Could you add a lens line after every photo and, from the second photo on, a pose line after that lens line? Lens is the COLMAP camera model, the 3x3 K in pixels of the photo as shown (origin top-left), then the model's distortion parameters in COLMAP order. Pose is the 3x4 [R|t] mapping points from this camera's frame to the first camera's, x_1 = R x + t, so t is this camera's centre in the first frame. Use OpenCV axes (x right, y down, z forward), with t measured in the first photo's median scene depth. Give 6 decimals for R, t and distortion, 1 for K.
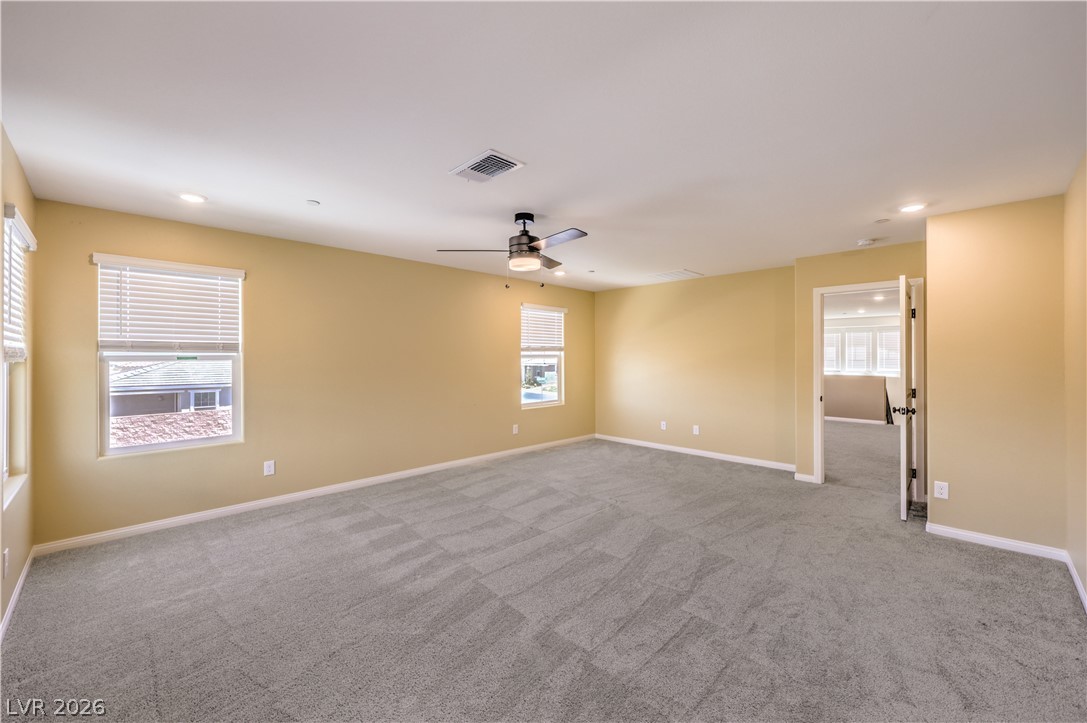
lens RADIAL K [[446.6, 0, 547.5], [0, 446.6, 358.0], [0, 0, 1]] dist [-0.001707, 0.000133]
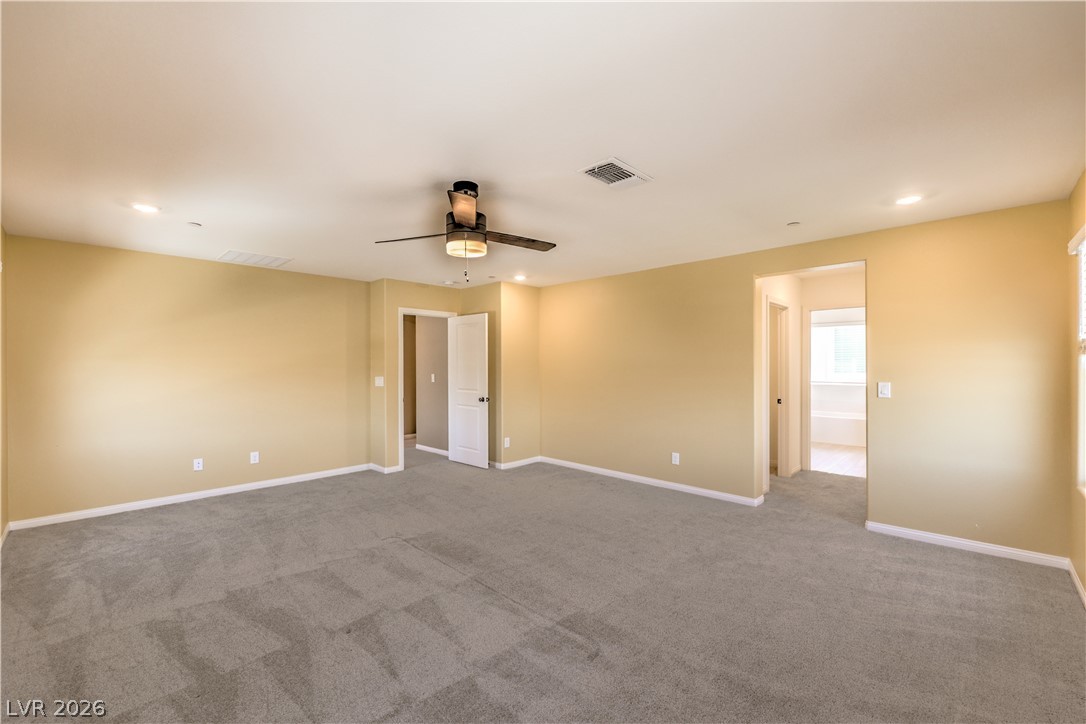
lens RADIAL K [[446.2, 0, 546.6], [0, 446.2, 363.0], [0, 0, 1]] dist [-0.001707, 0.000133]
pose [[-0.014009, -0.003597, 0.999895, -0.654684], [0.007479, 0.999965, 0.003702, -0.008032], [-0.999874, 0.007530, -0.013981, 0.687141]]
